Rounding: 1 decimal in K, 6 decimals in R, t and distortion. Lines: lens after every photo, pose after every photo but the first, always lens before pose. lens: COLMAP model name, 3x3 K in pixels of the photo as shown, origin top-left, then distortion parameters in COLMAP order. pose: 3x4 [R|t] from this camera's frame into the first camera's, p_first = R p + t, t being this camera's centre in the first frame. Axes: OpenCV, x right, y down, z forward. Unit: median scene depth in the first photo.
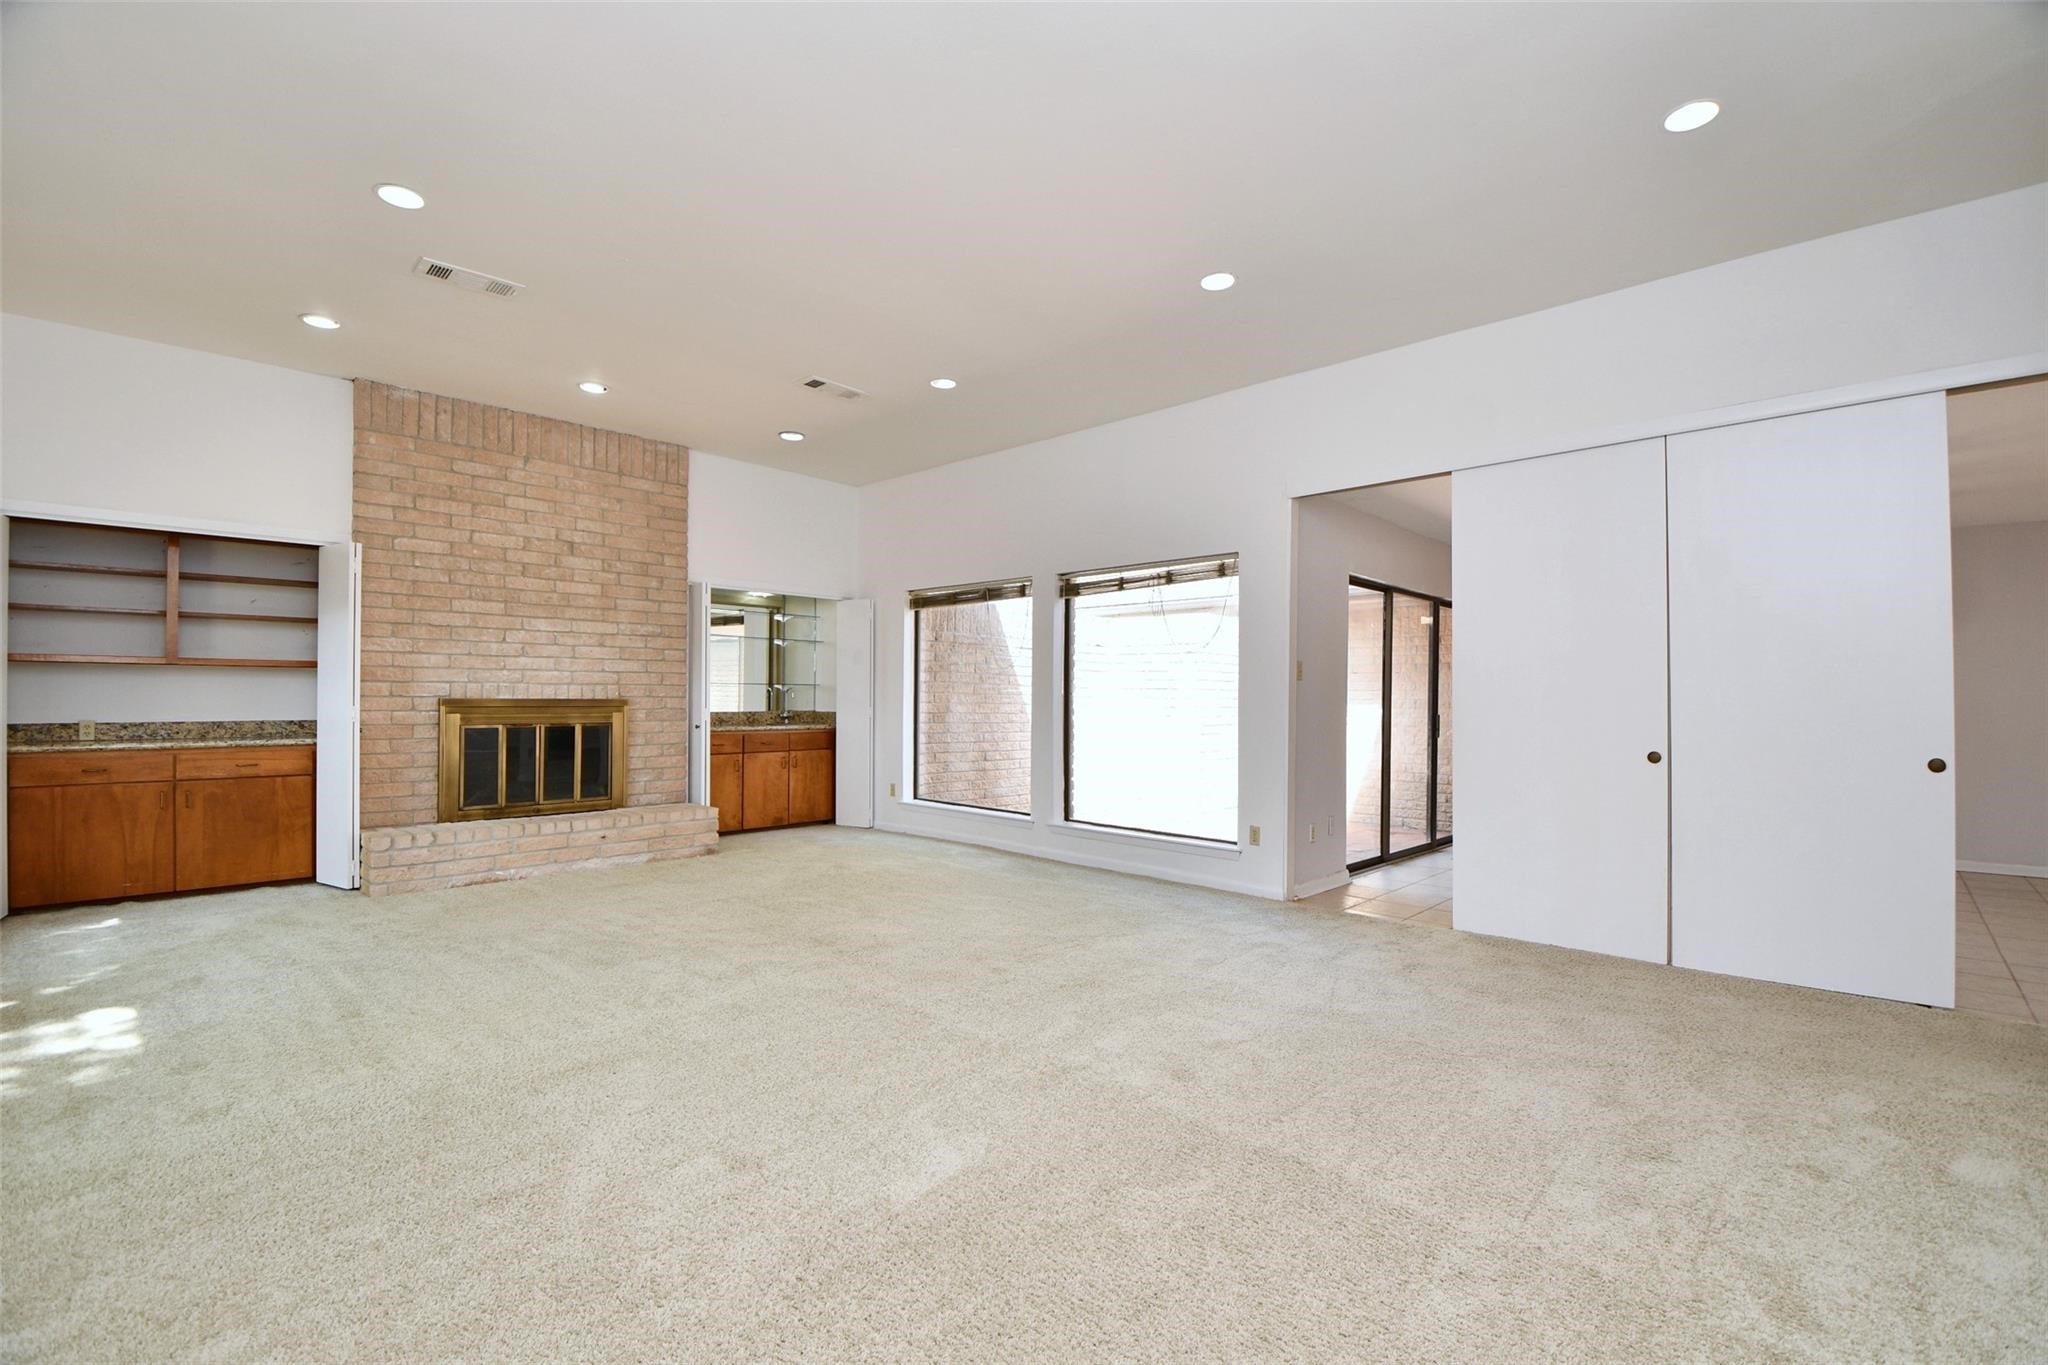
lens RADIAL K [[925.8, 0, 1025.7], [0, 925.8, 704.2], [0, 0, 1]] dist [0.022370, -0.026675]
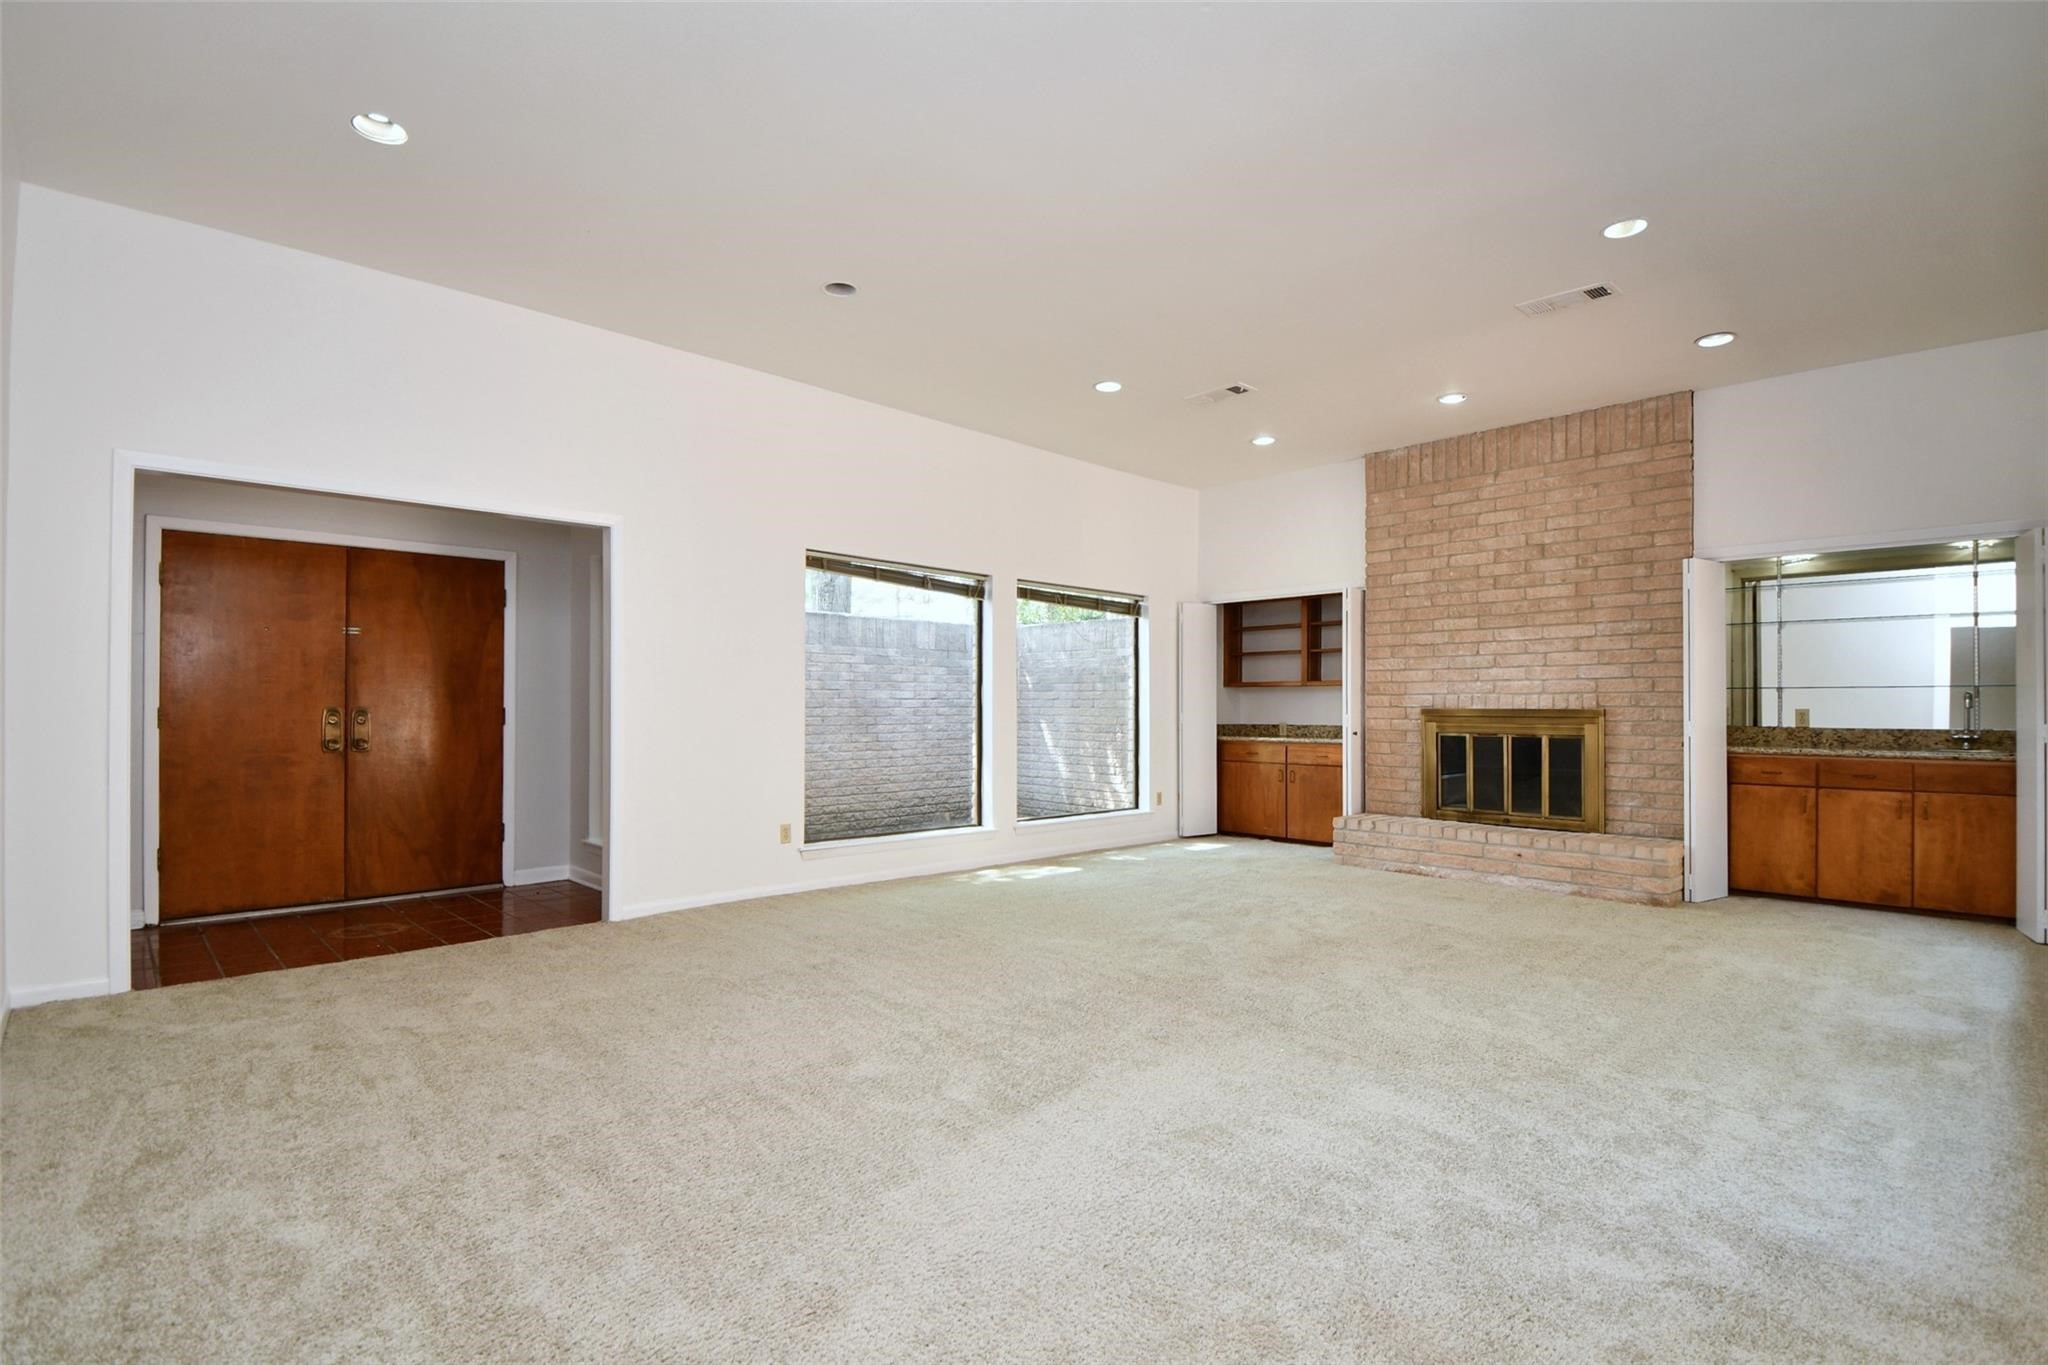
lens RADIAL K [[957.6, 0, 1022.5], [0, 957.6, 709.4], [0, 0, 1]] dist [0.000478, 0.000011]
pose [[-0.049274, -0.003202, -0.998780, 0.524217], [-0.009547, 0.999951, -0.002735, 0.002506], [0.998740, 0.009400, -0.049302, 0.524005]]
